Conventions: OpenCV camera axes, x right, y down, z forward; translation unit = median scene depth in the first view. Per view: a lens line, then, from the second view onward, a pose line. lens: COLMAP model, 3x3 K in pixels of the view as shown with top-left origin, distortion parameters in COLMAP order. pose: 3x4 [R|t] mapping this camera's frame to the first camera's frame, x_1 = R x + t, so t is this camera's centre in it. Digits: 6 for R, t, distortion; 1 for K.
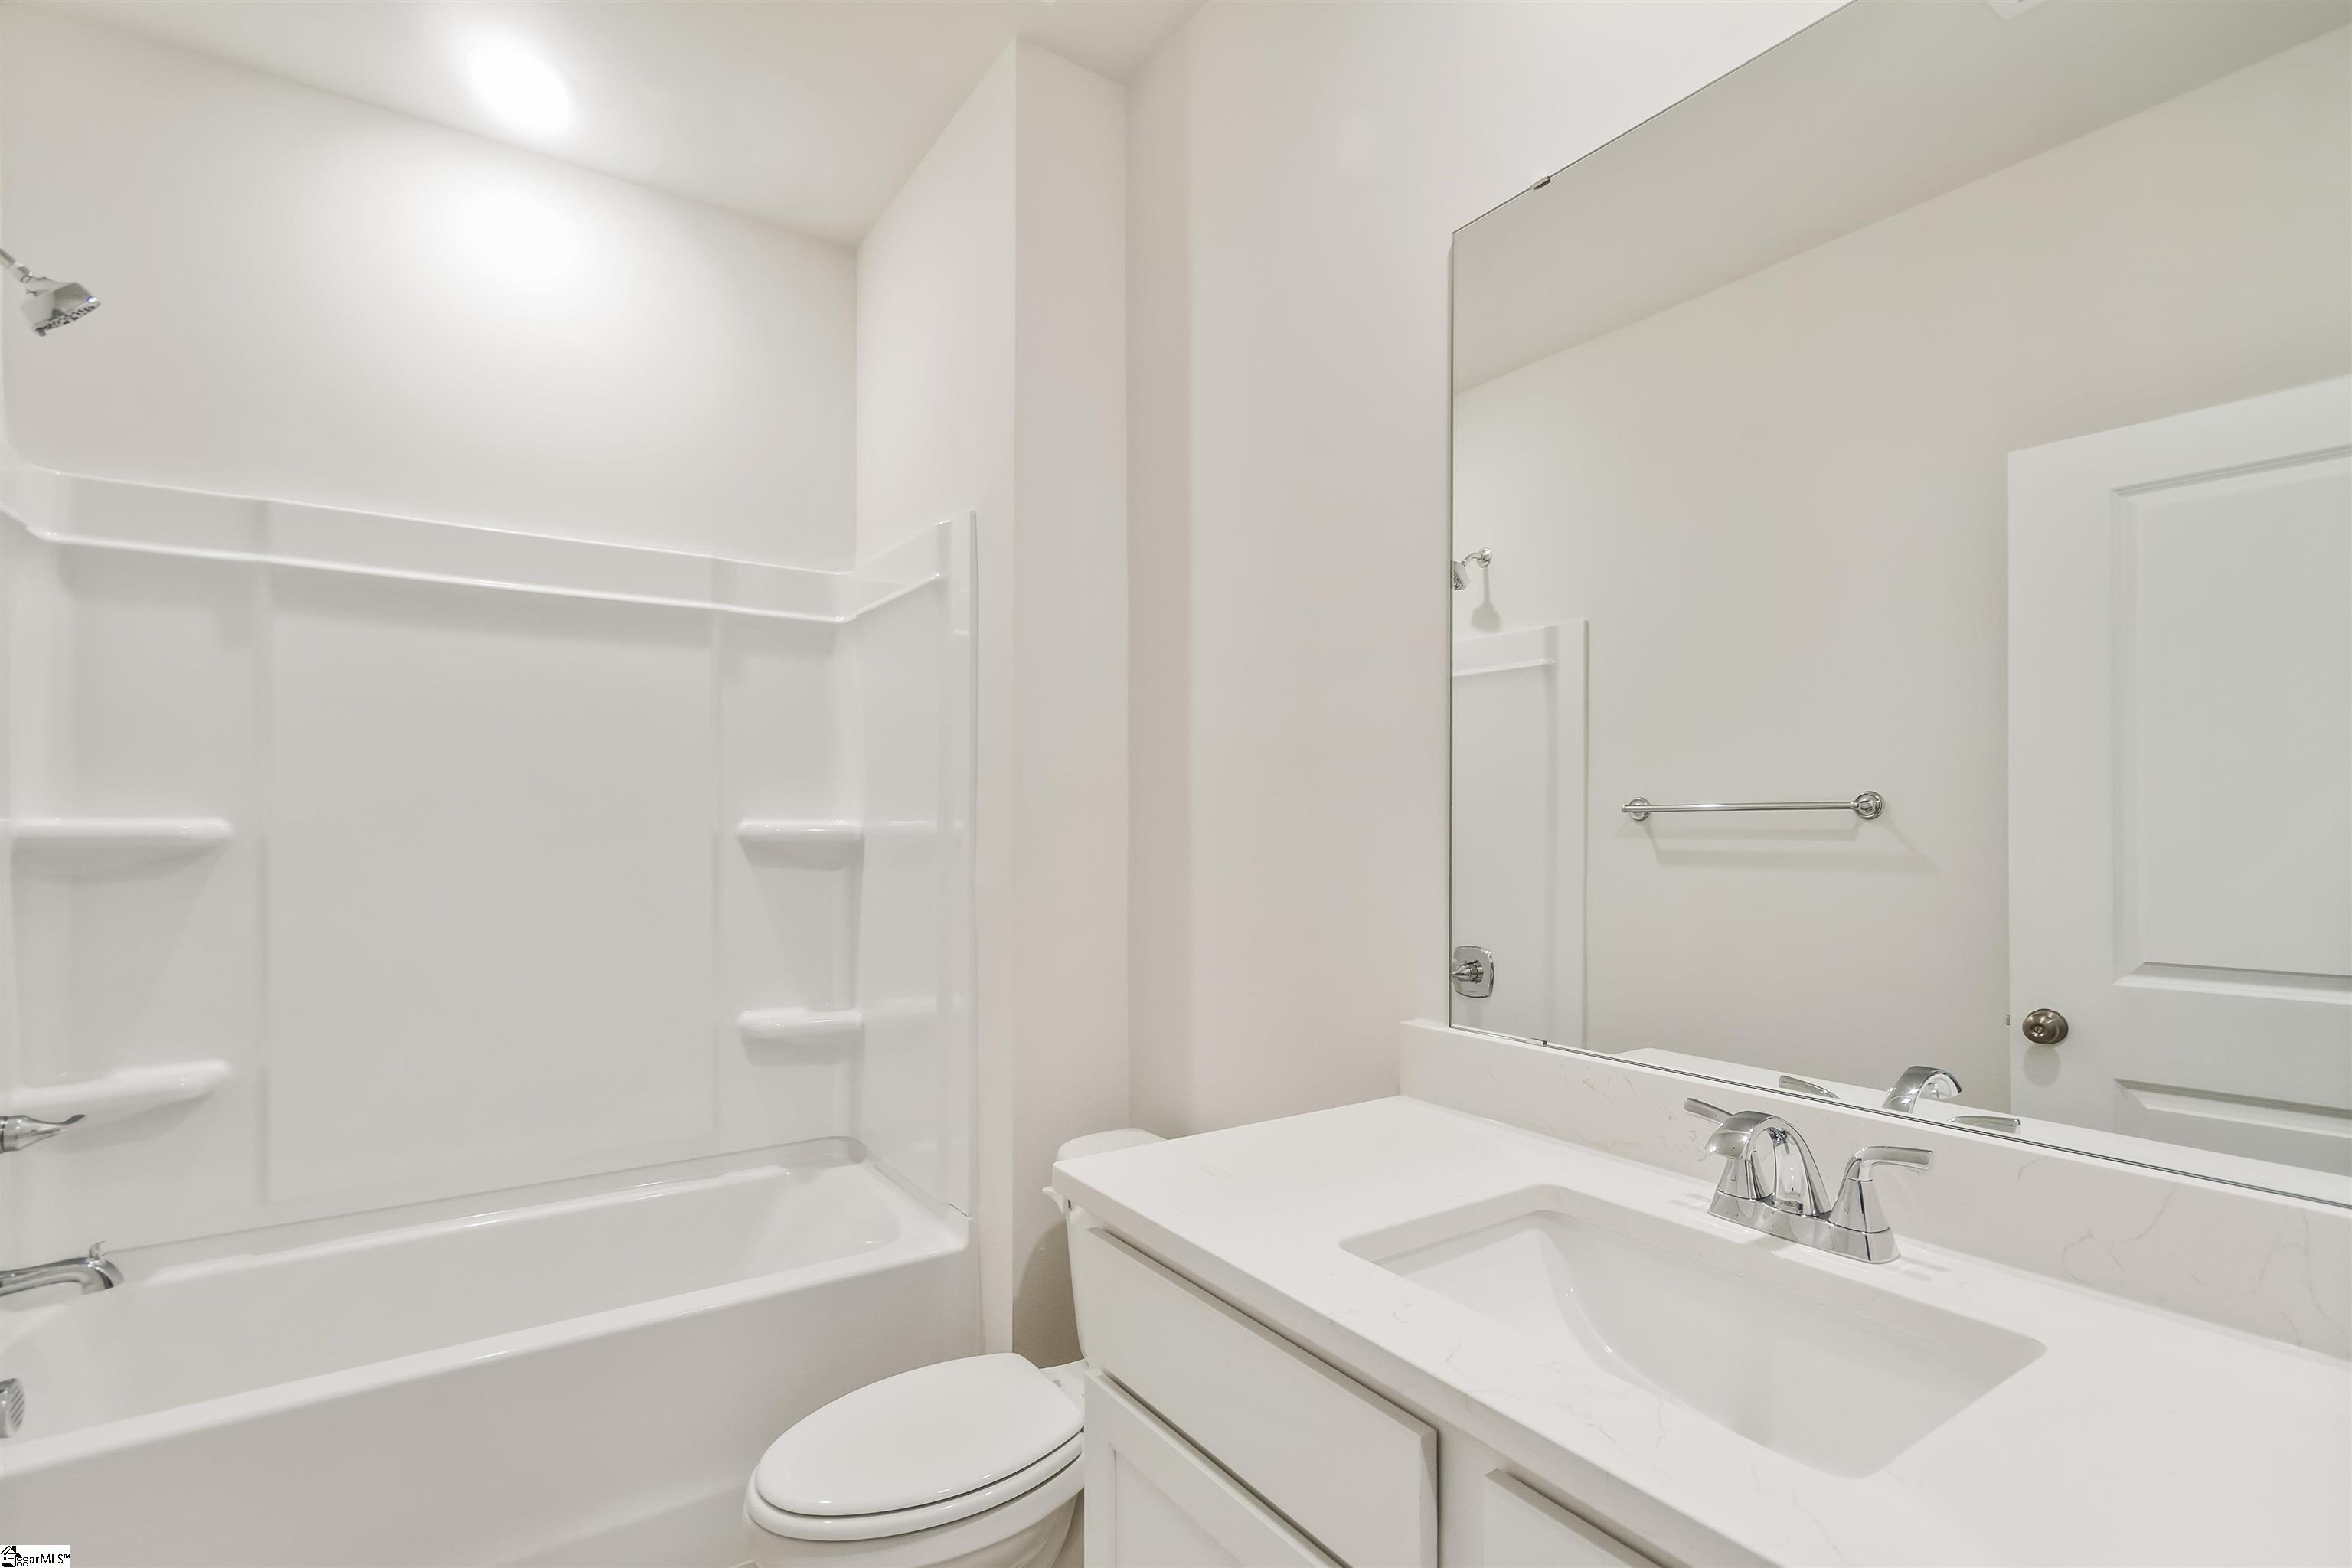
lens RADIAL K [[1094.8, 0, 1180.7], [0, 1094.8, 817.4], [0, 0, 1]] dist [0.000339, 0.000036]
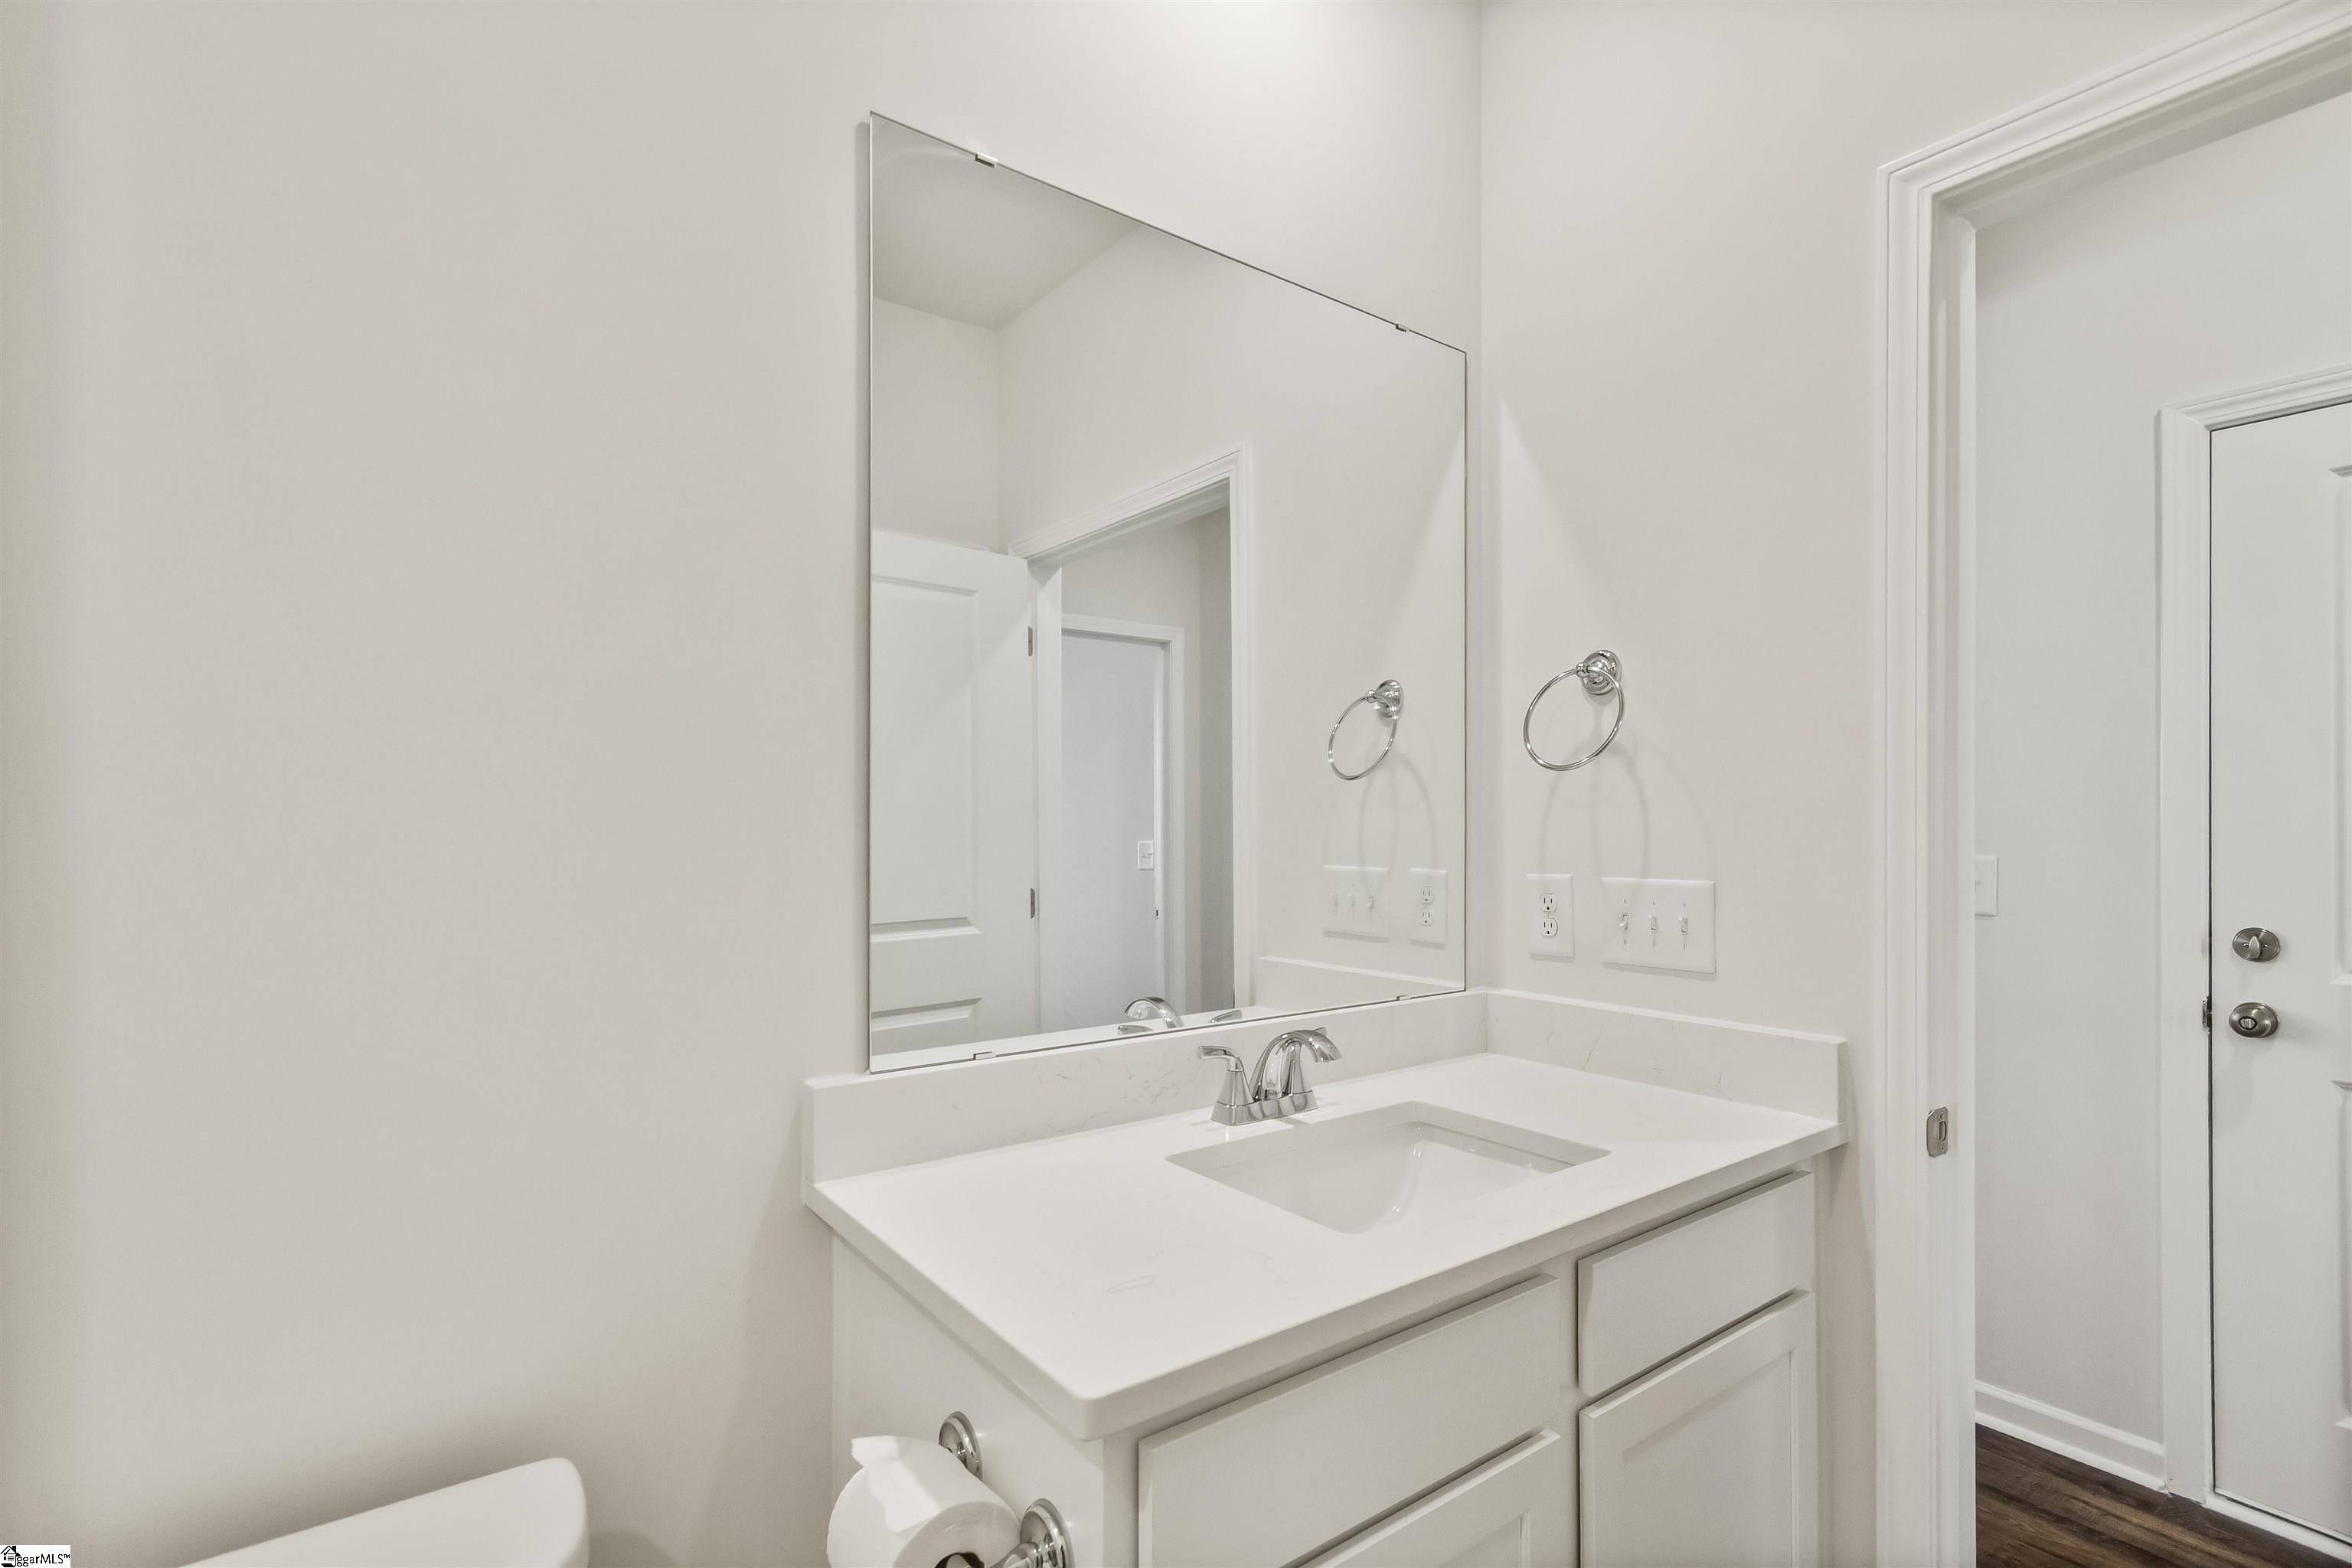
lens RADIAL K [[1094.8, 0, 1180.7], [0, 1094.8, 817.4], [0, 0, 1]] dist [0.000339, 0.000036]
pose [[-0.049968, -0.000936, 0.998750, -0.892329], [-0.010868, 0.999941, 0.000394, -0.012131], [-0.998692, -0.010834, -0.049975, 1.209277]]
